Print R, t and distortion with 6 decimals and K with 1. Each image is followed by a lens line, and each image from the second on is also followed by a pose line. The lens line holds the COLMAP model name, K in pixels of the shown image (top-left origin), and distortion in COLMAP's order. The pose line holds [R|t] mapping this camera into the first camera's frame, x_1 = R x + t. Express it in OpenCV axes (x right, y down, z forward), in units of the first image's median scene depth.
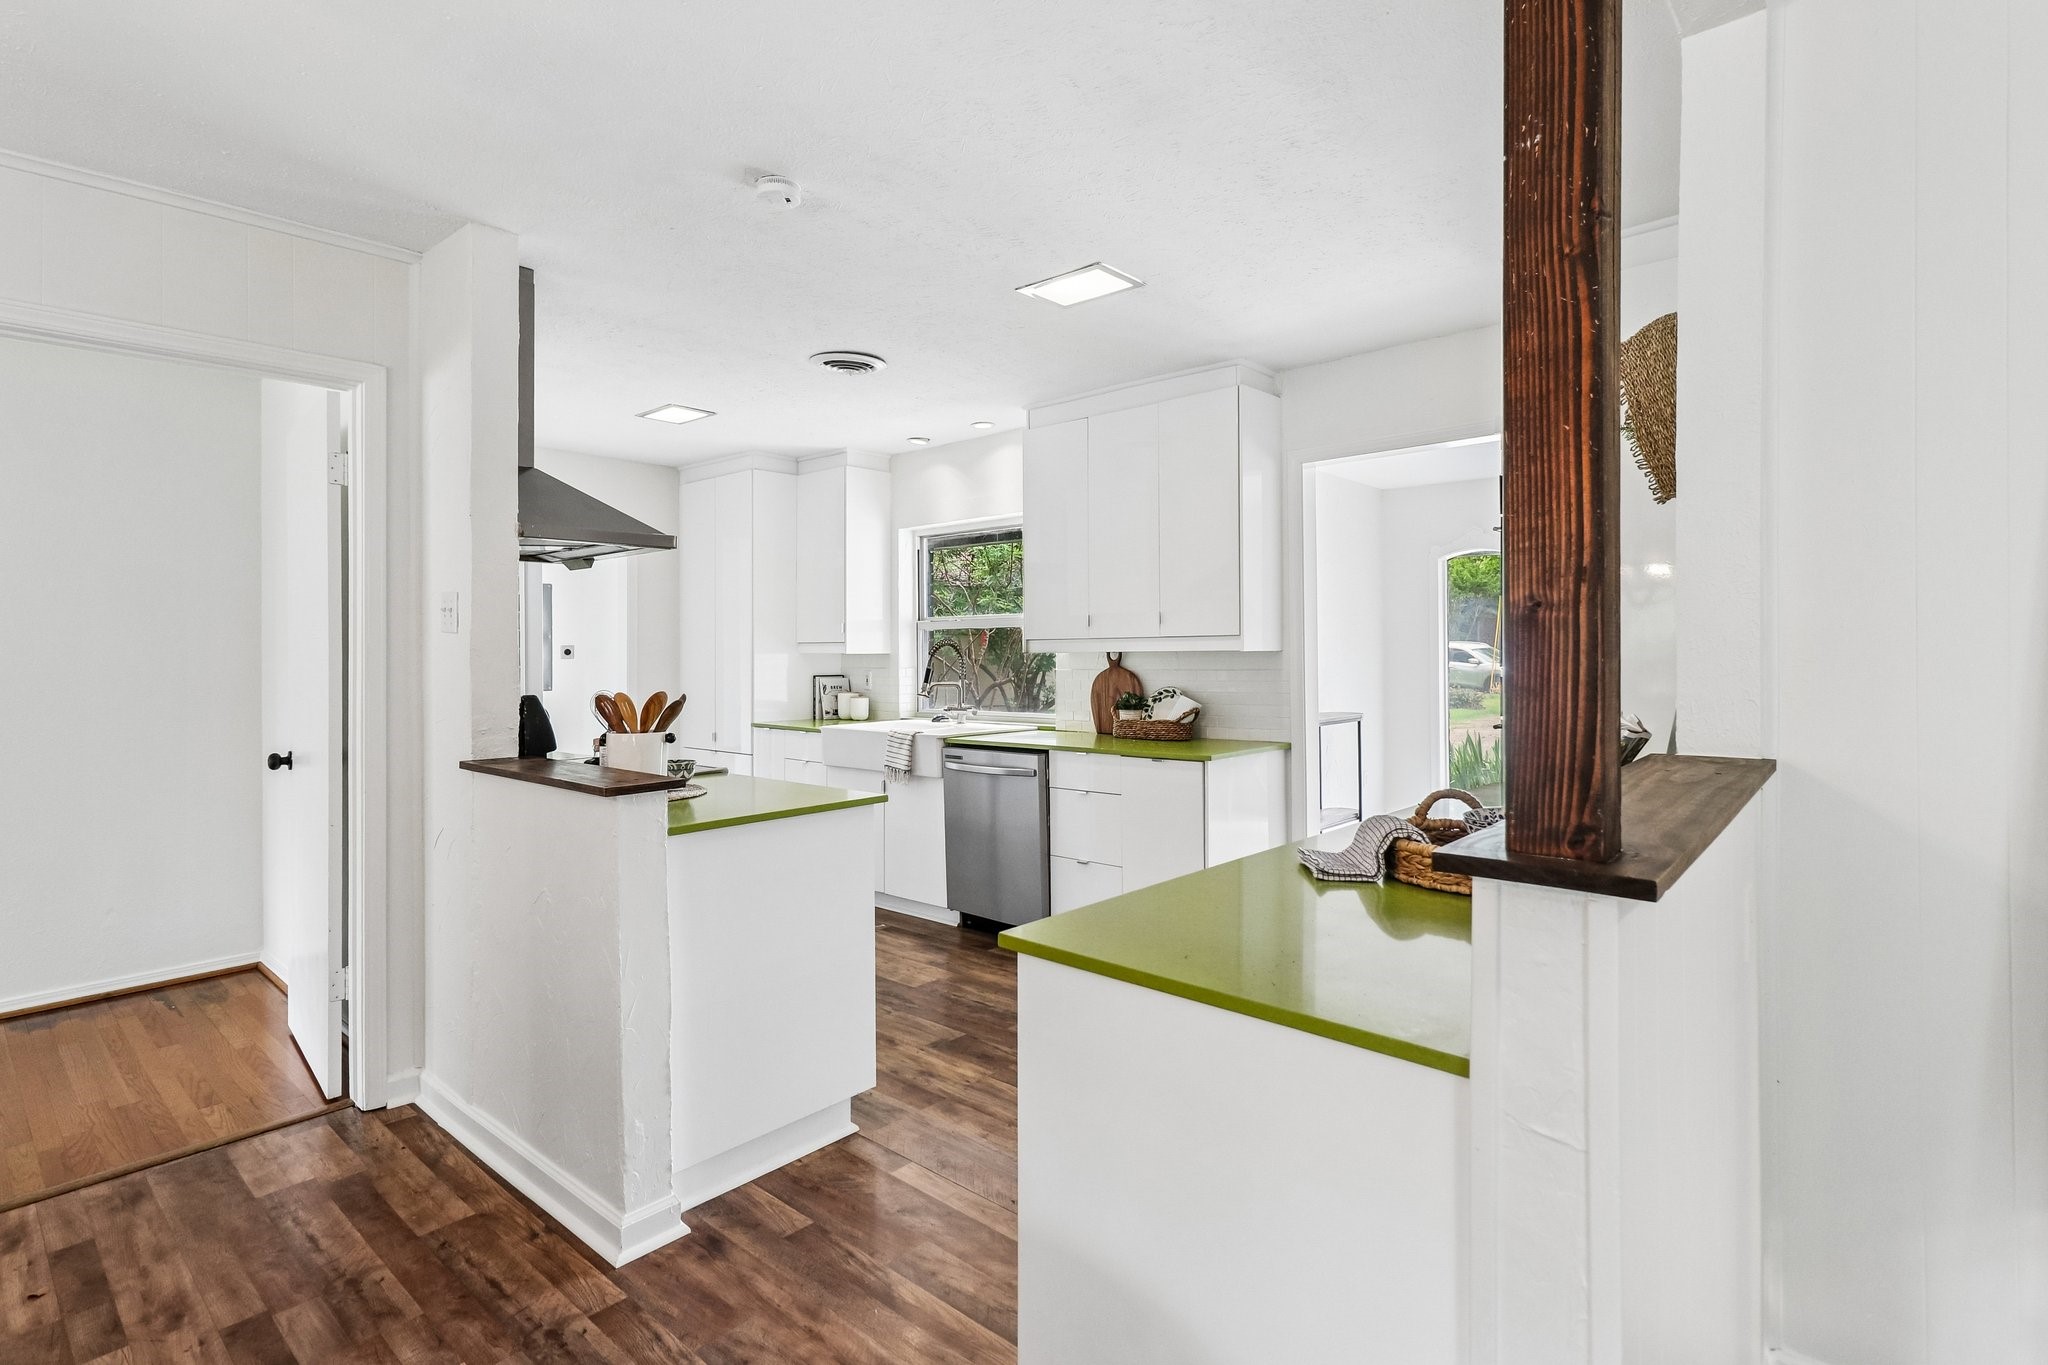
lens RADIAL K [[1004.6, 0, 990.6], [0, 1004.6, 642.9], [0, 0, 1]] dist [0.001895, 0.000003]
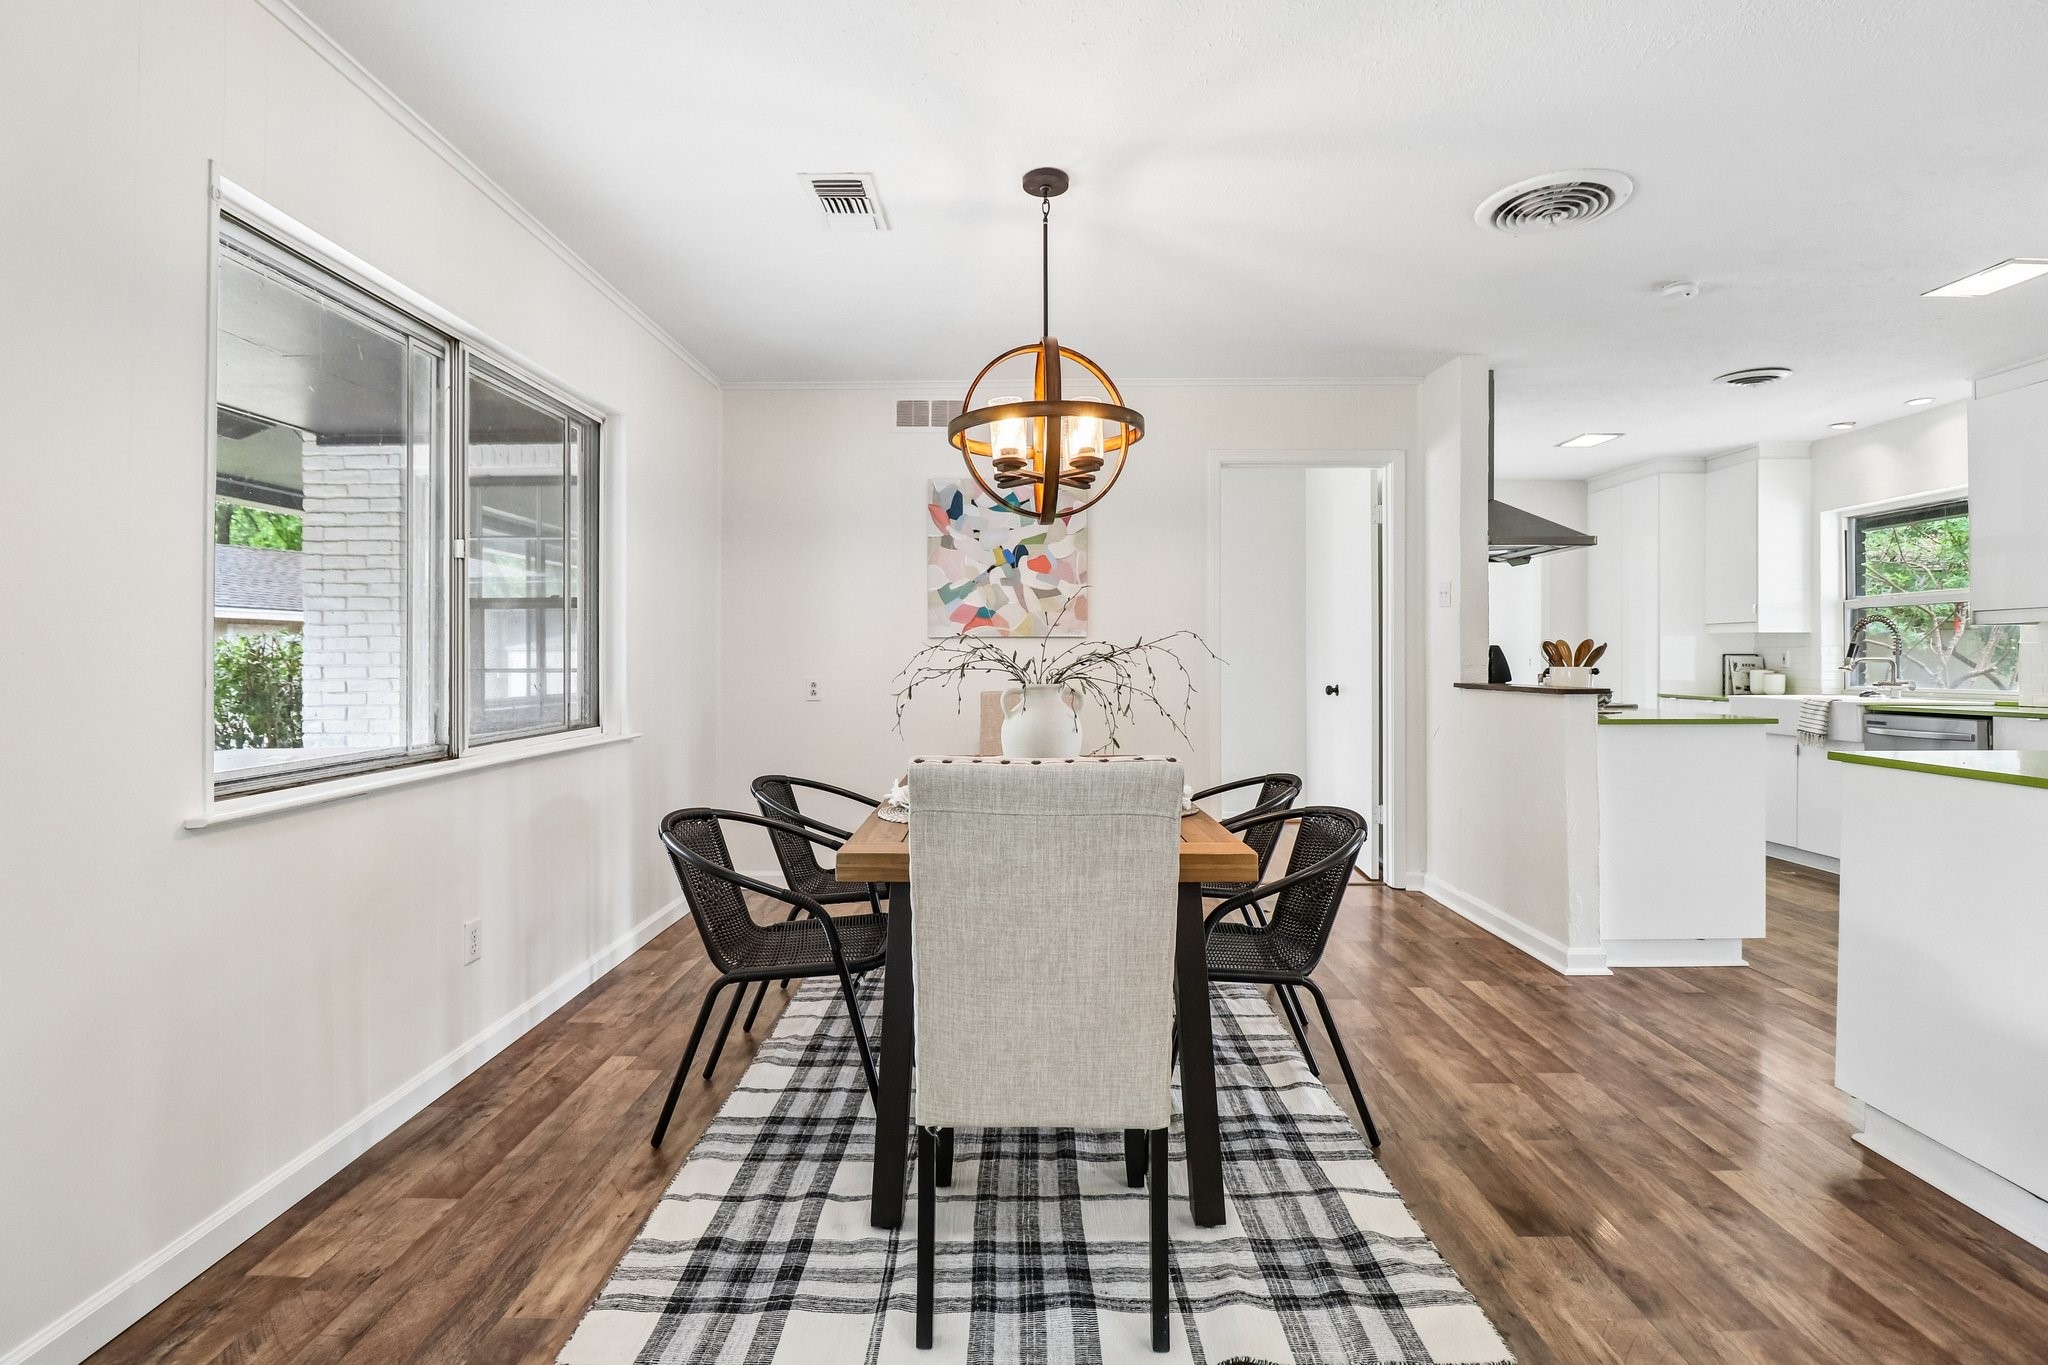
lens RADIAL K [[942.0, 0, 1024.4], [0, 942.0, 651.7], [0, 0, 1]] dist [0.002078, -0.016022]
pose [[0.678616, 0.001172, -0.734492, 0.076752], [0.000454, 0.999998, 0.002014, 0.036372], [0.734493, -0.001700, 0.678614, -0.333001]]
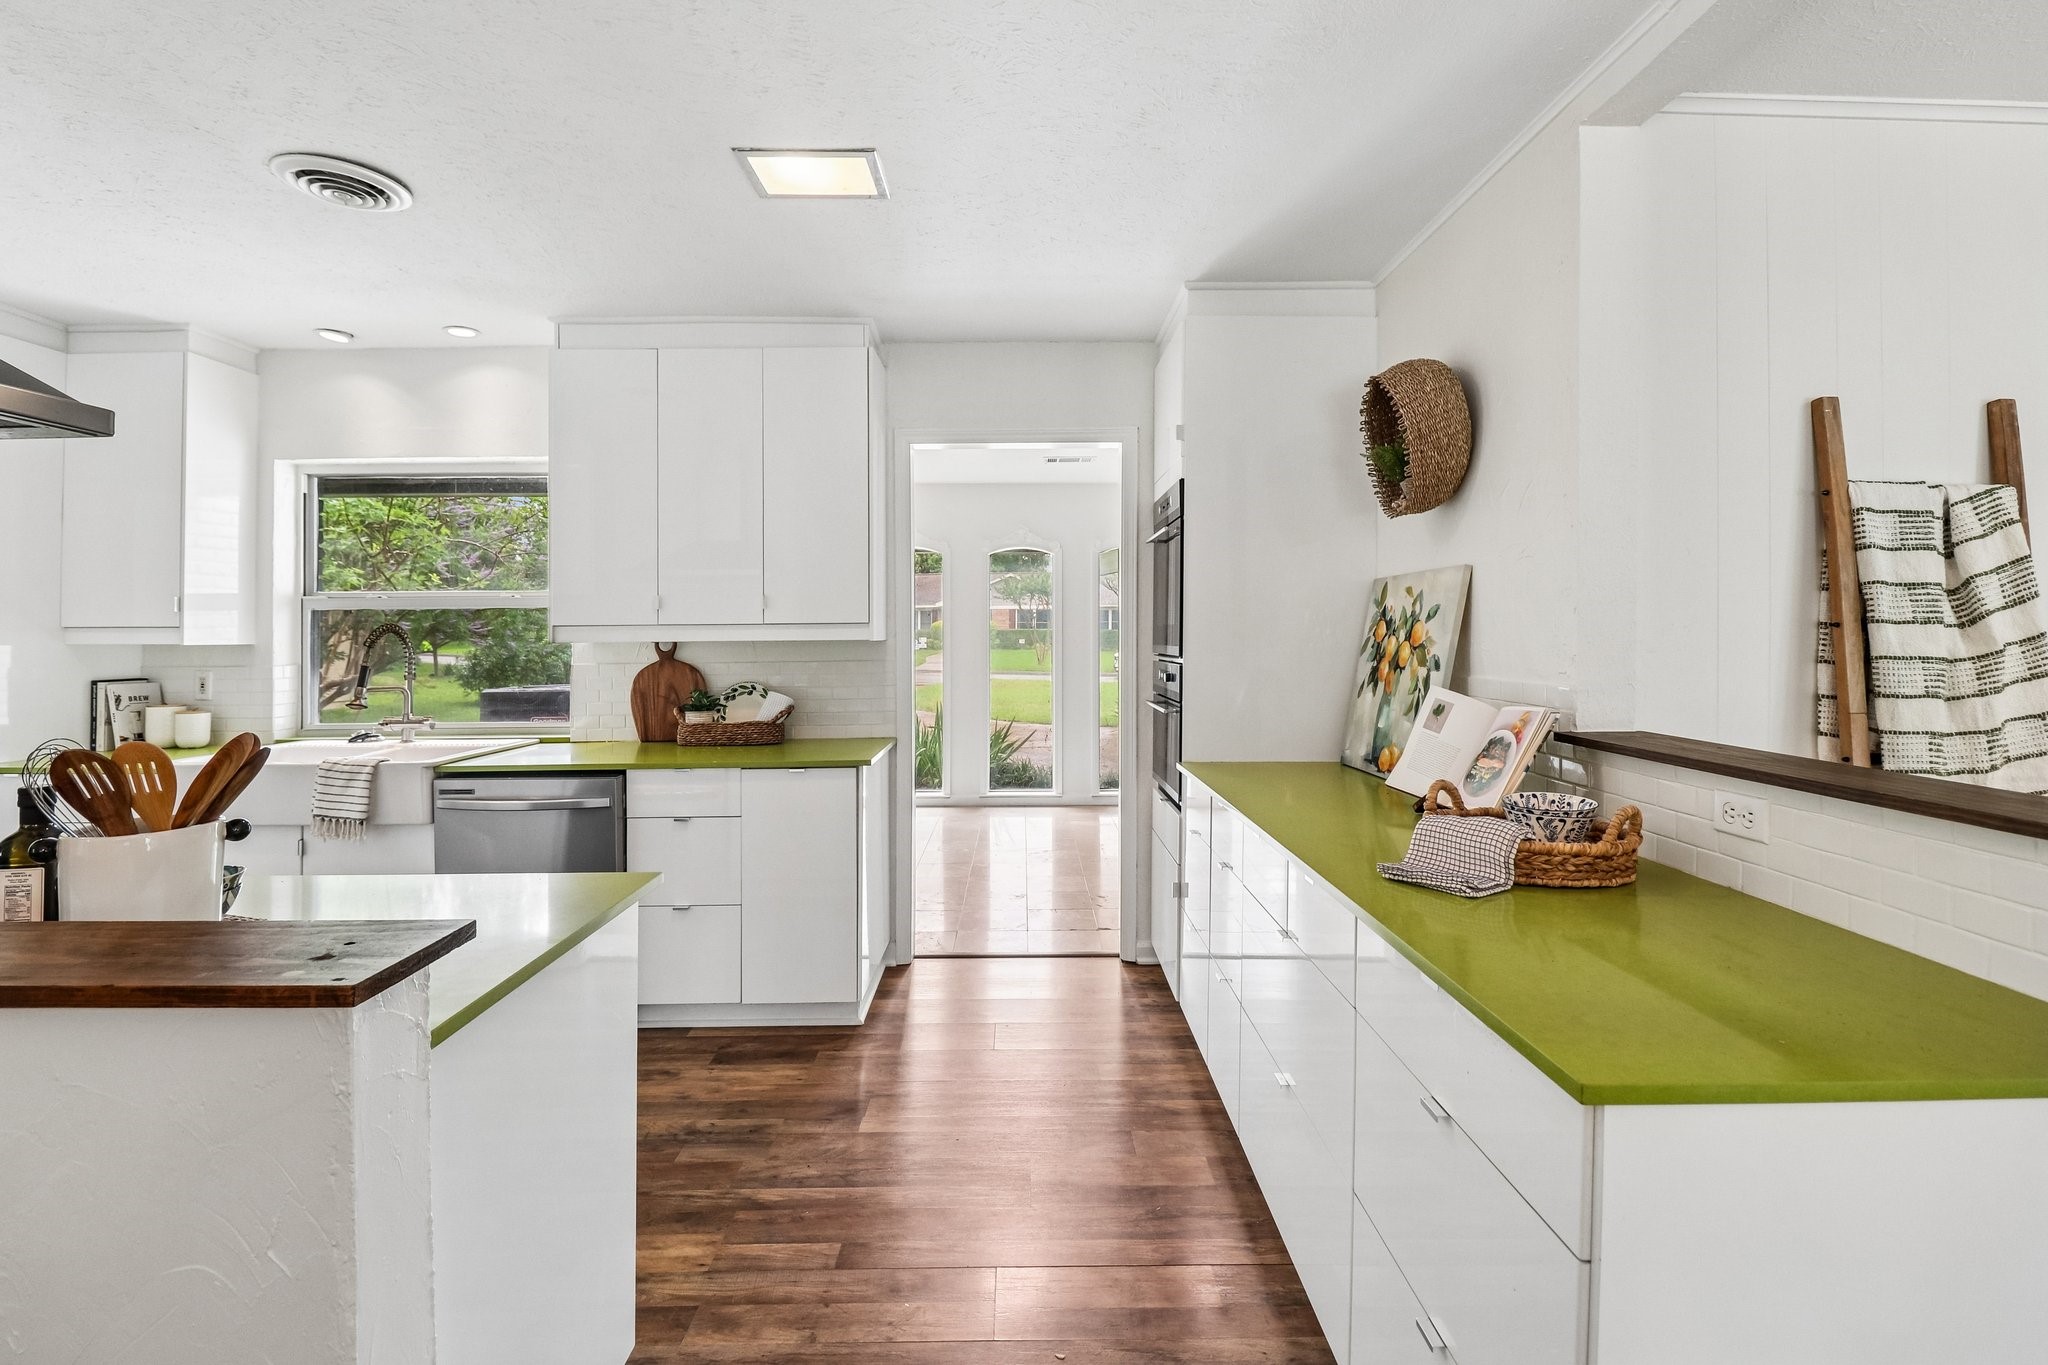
lens RADIAL K [[954.0, 0, 1020.9], [0, 954.0, 625.5], [0, 0, 1]] dist [-0.009306, -0.000881]
pose [[0.728311, 0.008450, 0.685194, -0.207853], [-0.005007, 0.999963, -0.007009, -0.000023], [-0.685228, 0.001675, 0.728327, 0.247362]]
